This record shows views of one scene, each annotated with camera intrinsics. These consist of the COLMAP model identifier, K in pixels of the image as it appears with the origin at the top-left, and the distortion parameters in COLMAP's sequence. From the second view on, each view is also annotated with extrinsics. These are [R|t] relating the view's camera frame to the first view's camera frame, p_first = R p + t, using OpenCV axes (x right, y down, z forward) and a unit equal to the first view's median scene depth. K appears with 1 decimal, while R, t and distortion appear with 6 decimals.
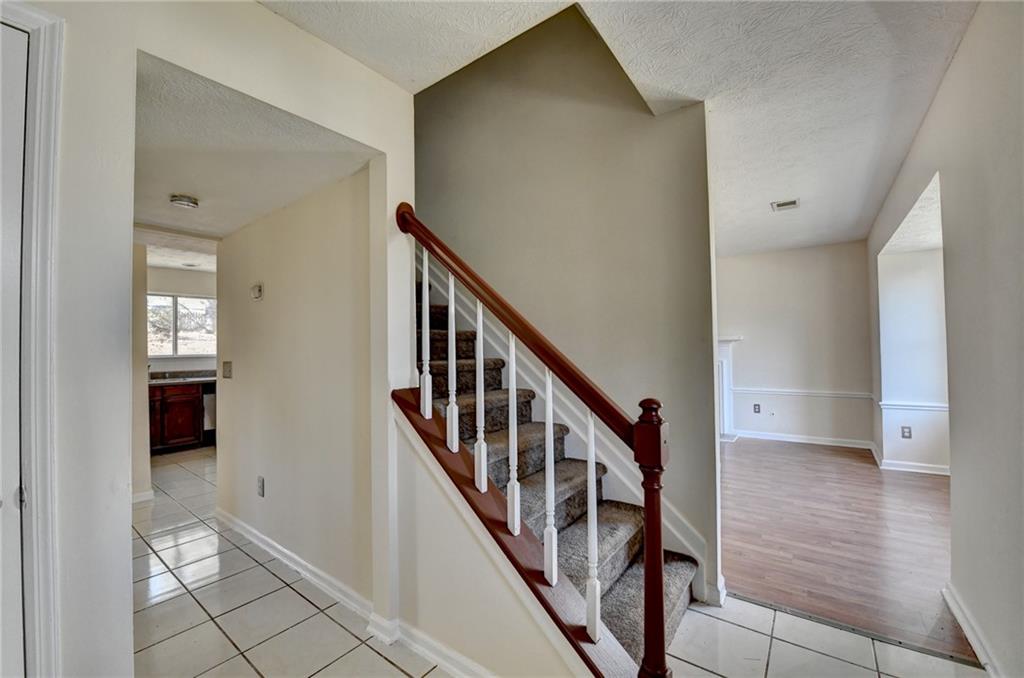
lens RADIAL K [[410.9, 0, 514.2], [0, 410.9, 337.8], [0, 0, 1]] dist [-0.013473, -0.002898]
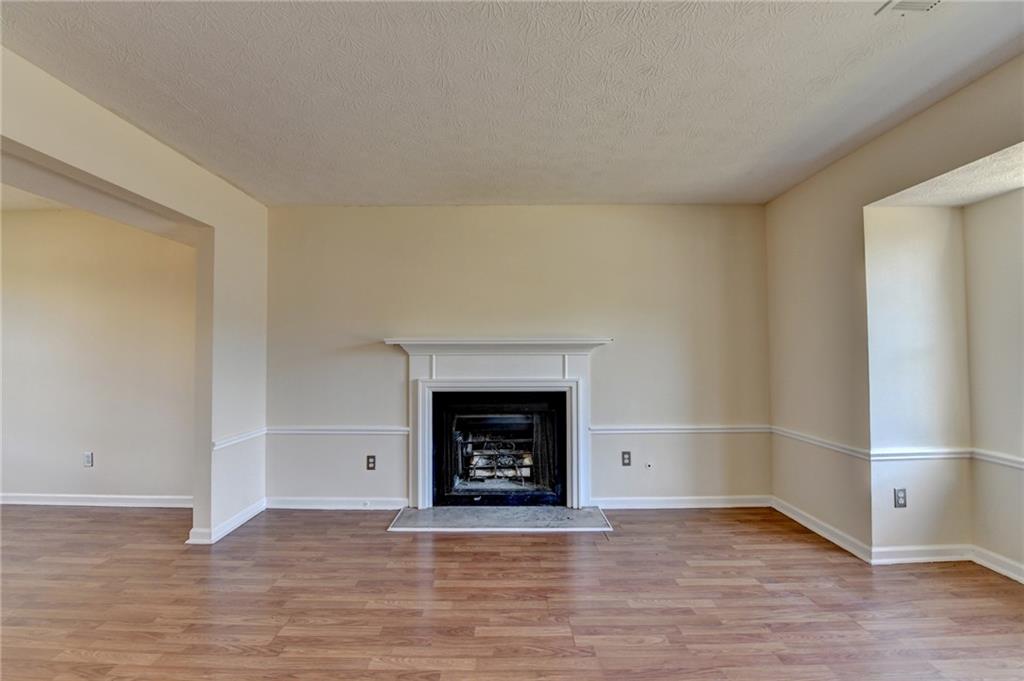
lens RADIAL K [[410.9, 0, 503.9], [0, 410.9, 336.0], [0, 0, 1]] dist [-0.013473, -0.002898]
pose [[0.805313, 0.037274, 0.591677, 0.111433], [-0.022557, 0.999225, -0.032247, 0.020599], [-0.592420, 0.012622, 0.805530, 0.839078]]
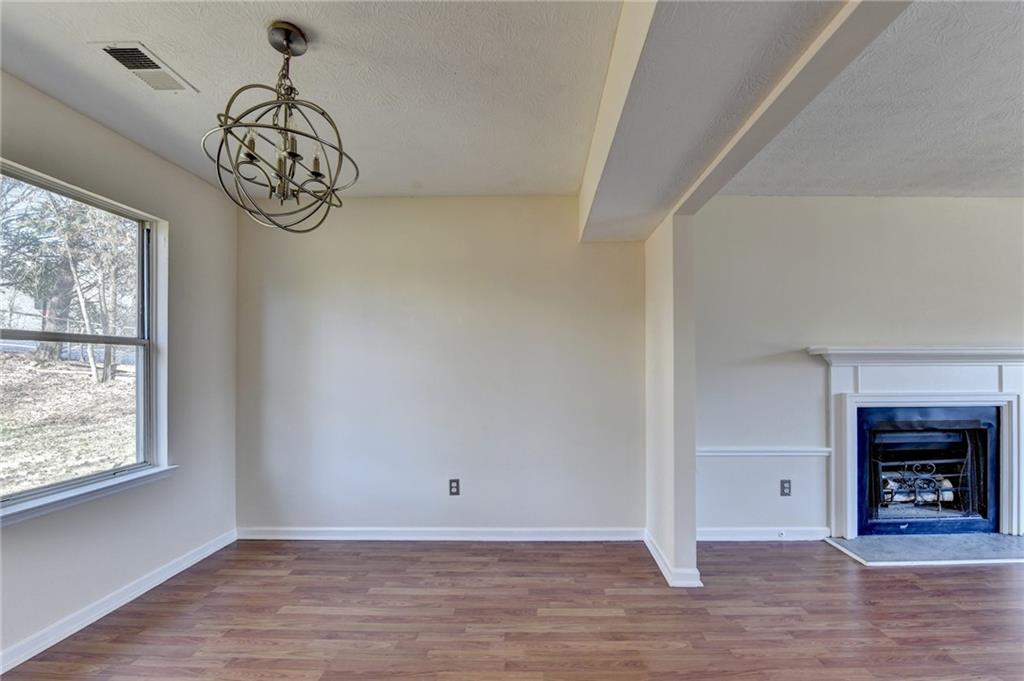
lens RADIAL K [[410.9, 0, 529.8], [0, 410.9, 366.6], [0, 0, 1]] dist [-0.013473, -0.002898]
pose [[0.812394, 0.015503, 0.582903, -0.398631], [-0.016858, 0.999853, -0.003096, 0.048288], [-0.582865, -0.007312, 0.812536, 1.336782]]
